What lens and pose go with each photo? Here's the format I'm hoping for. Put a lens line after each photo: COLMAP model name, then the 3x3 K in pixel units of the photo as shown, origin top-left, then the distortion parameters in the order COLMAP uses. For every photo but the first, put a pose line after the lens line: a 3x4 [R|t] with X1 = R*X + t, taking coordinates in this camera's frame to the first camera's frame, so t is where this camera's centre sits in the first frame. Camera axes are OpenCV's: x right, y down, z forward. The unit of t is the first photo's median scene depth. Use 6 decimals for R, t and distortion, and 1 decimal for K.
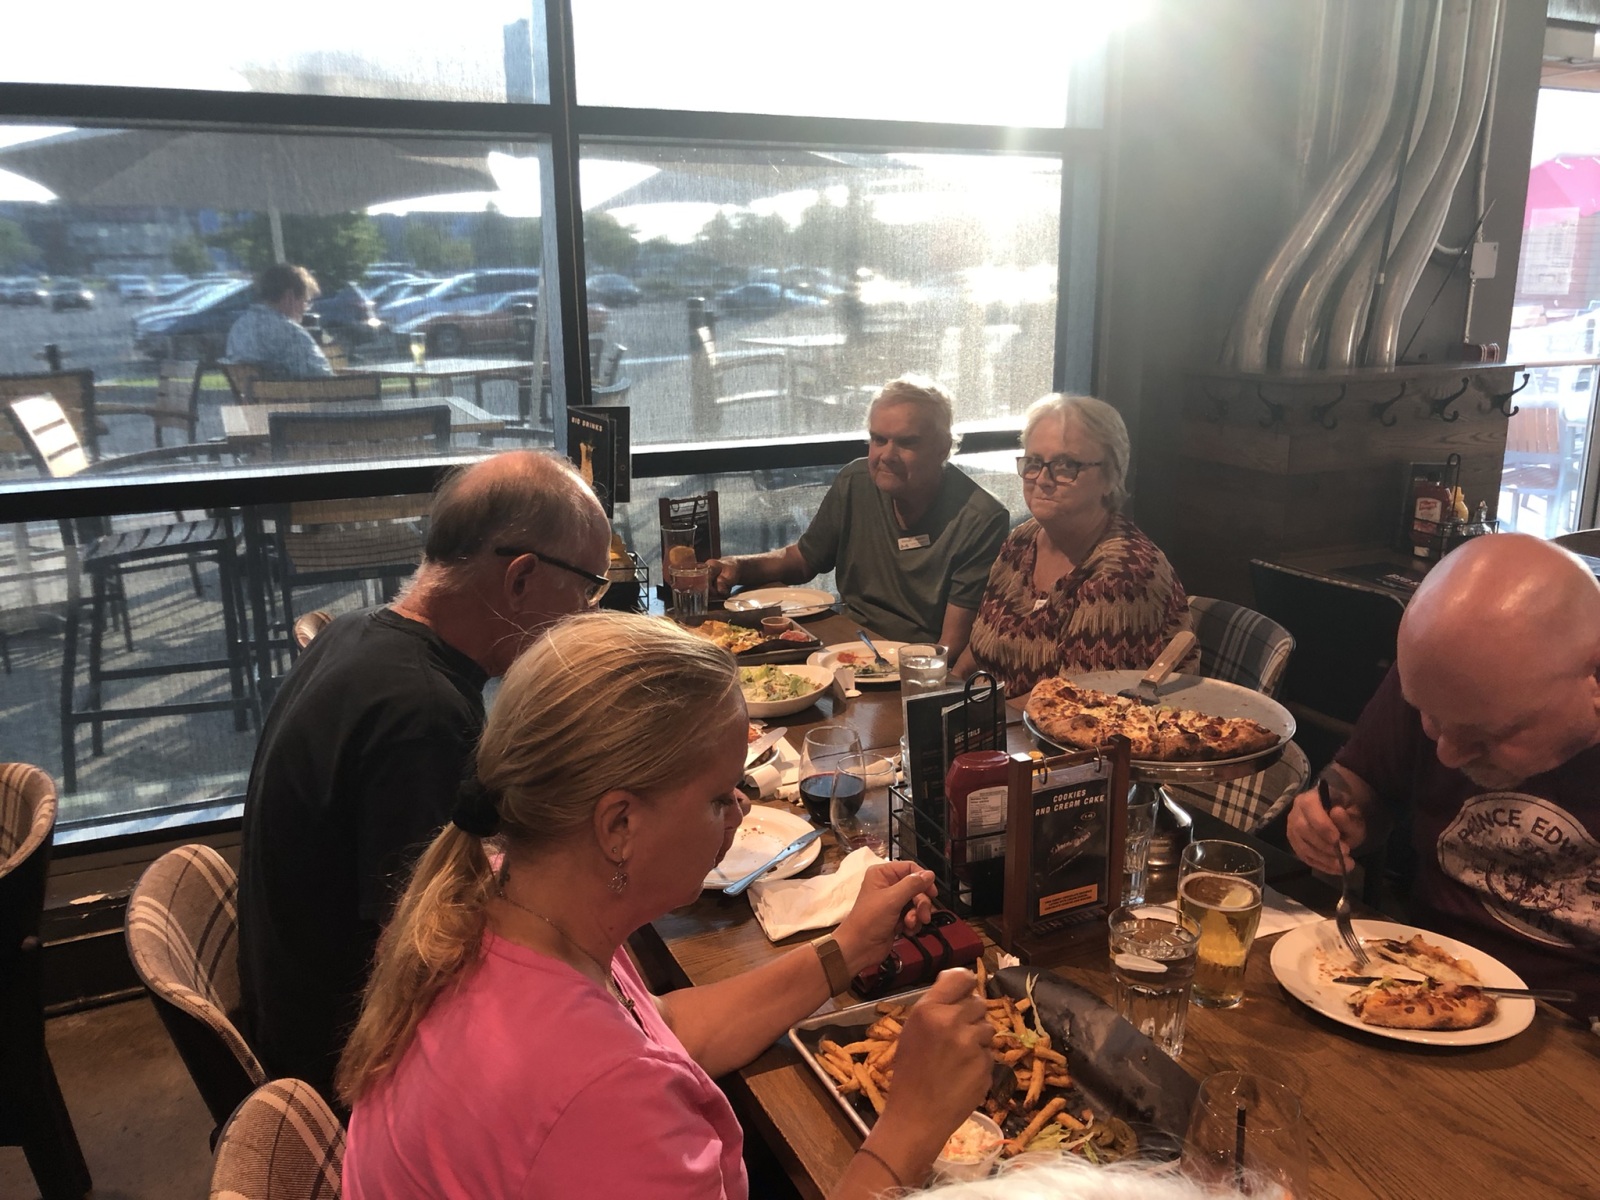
lens RADIAL K [[1312.9, 0, 798.1], [0, 1312.9, 602.5], [0, 0, 1]] dist [0.009173, 0.003607]
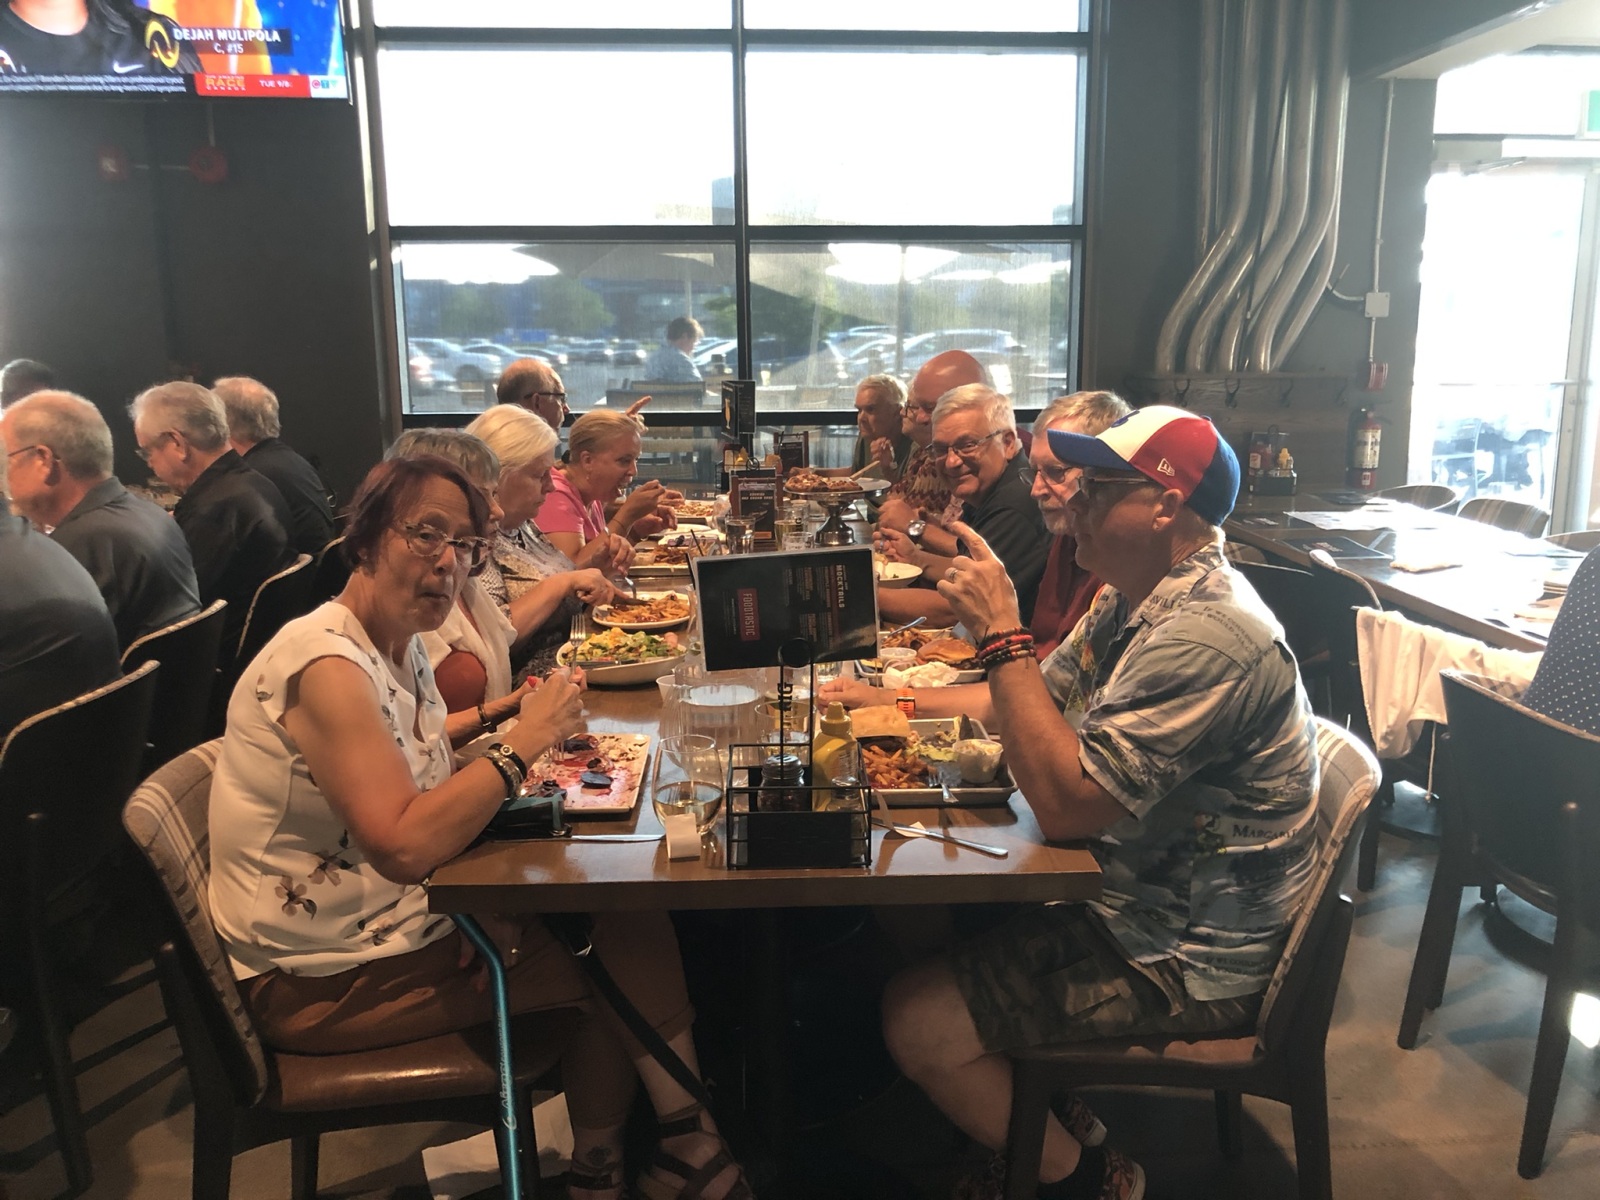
lens RADIAL K [[1312.9, 0, 802.3], [0, 1312.9, 599.3], [0, 0, 1]] dist [0.009173, 0.003607]
pose [[0.931021, 0.072002, -0.357791, 0.126636], [-0.089347, 0.995481, -0.032162, 0.041954], [0.353859, 0.061911, 0.933248, -0.139816]]
